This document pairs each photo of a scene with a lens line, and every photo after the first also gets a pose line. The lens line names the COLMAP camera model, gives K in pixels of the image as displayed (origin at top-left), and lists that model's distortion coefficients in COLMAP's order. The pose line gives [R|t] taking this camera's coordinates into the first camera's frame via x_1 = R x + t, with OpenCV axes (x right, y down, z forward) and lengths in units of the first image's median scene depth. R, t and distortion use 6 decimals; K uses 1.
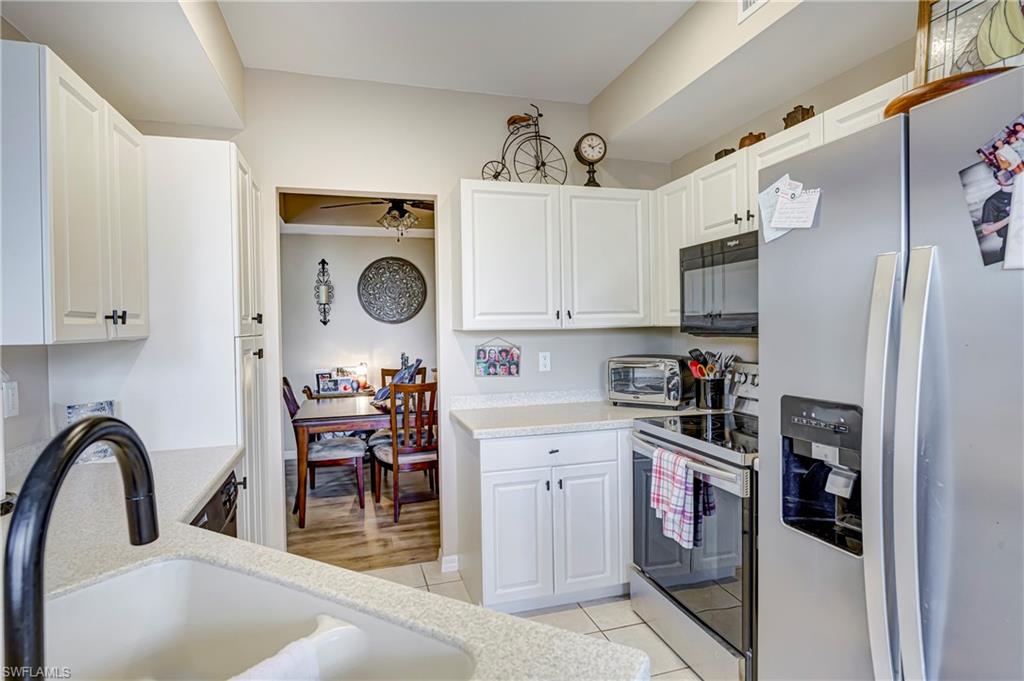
lens RADIAL K [[538.5, 0, 510.8], [0, 538.5, 323.8], [0, 0, 1]] dist [0.000778, 0.000000]
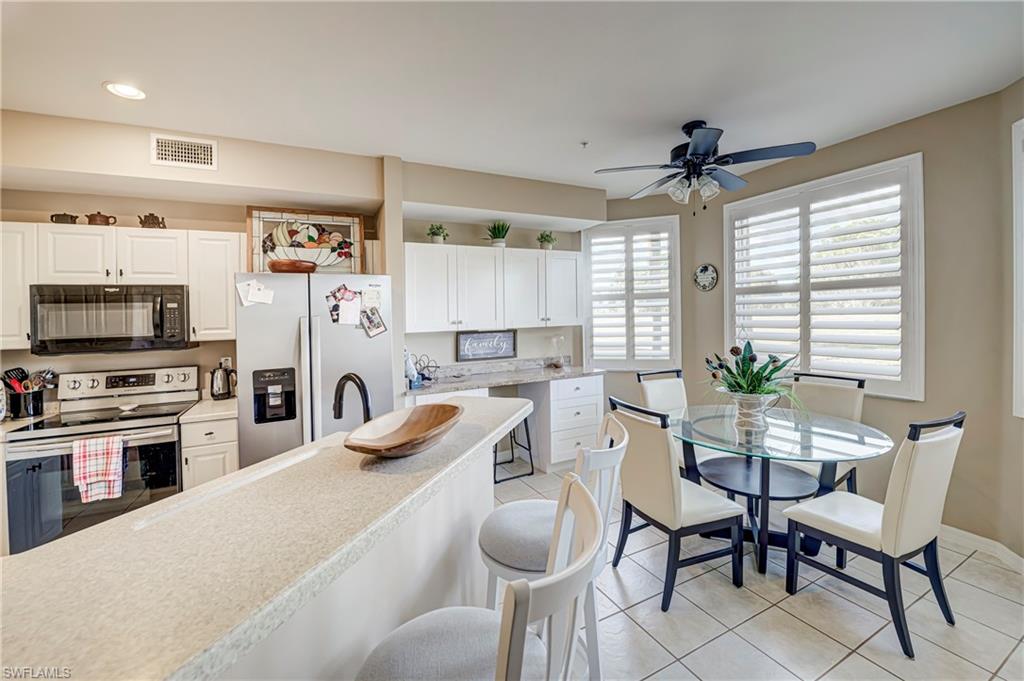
lens RADIAL K [[416.5, 0, 513.1], [0, 416.5, 332.9], [0, 0, 1]] dist [-0.001722, -0.011002]
pose [[-0.187195, -0.015036, 0.982208, -0.886228], [0.025039, 0.999485, 0.020073, -0.025416], [-0.982004, 0.028351, -0.186722, 0.120048]]
